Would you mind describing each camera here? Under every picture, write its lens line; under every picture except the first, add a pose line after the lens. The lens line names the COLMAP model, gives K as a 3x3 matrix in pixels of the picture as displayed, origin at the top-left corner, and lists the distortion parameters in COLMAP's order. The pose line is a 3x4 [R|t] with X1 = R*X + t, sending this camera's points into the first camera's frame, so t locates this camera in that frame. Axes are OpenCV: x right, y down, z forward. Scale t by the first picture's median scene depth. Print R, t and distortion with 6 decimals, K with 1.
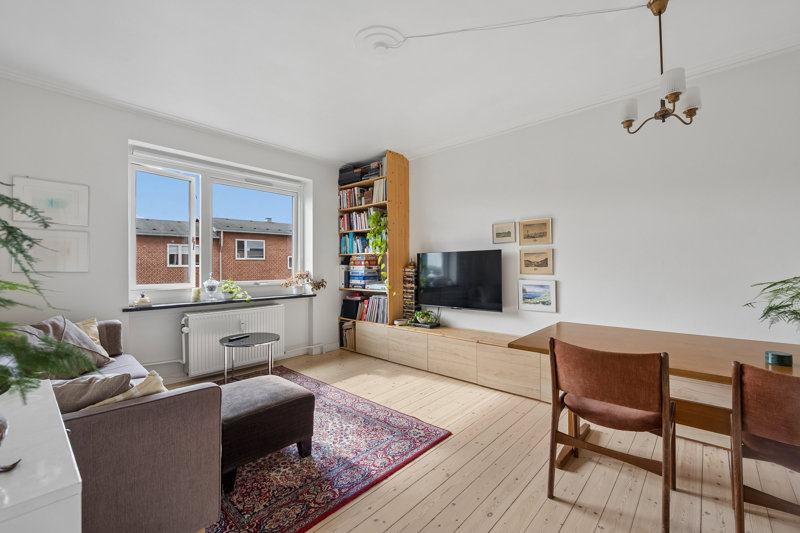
lens RADIAL K [[341.1, 0, 399.8], [0, 341.1, 261.5], [0, 0, 1]] dist [0.001559, -0.000035]
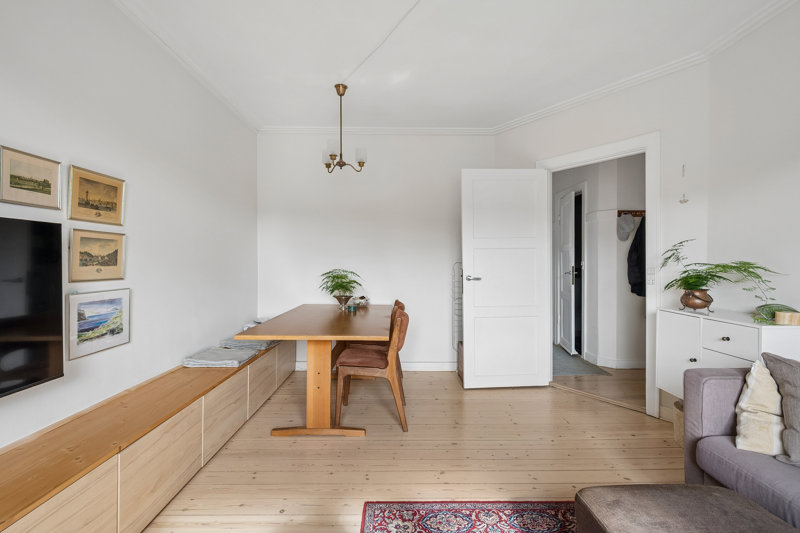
lens RADIAL K [[353.6, 0, 401.8], [0, 353.6, 264.9], [0, 0, 1]] dist [-0.000354, -0.000035]
pose [[-0.681402, -0.000912, 0.731909, -0.311591], [-0.009872, 0.999920, -0.007945, 0.014176], [-0.731843, -0.012639, -0.681356, 1.046260]]
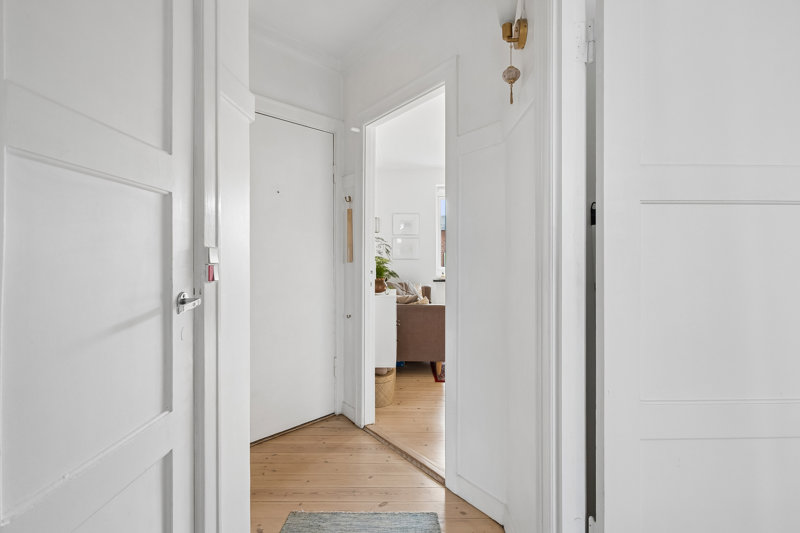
lens RADIAL K [[397.5, 0, 404.0], [0, 397.5, 253.7], [0, 0, 1]] dist [0.003513, 0.000180]
pose [[0.669210, -0.001275, -0.743072, 0.582945], [0.007231, 0.999962, 0.004797, -0.009228], [0.743038, -0.008583, 0.669194, -0.469379]]
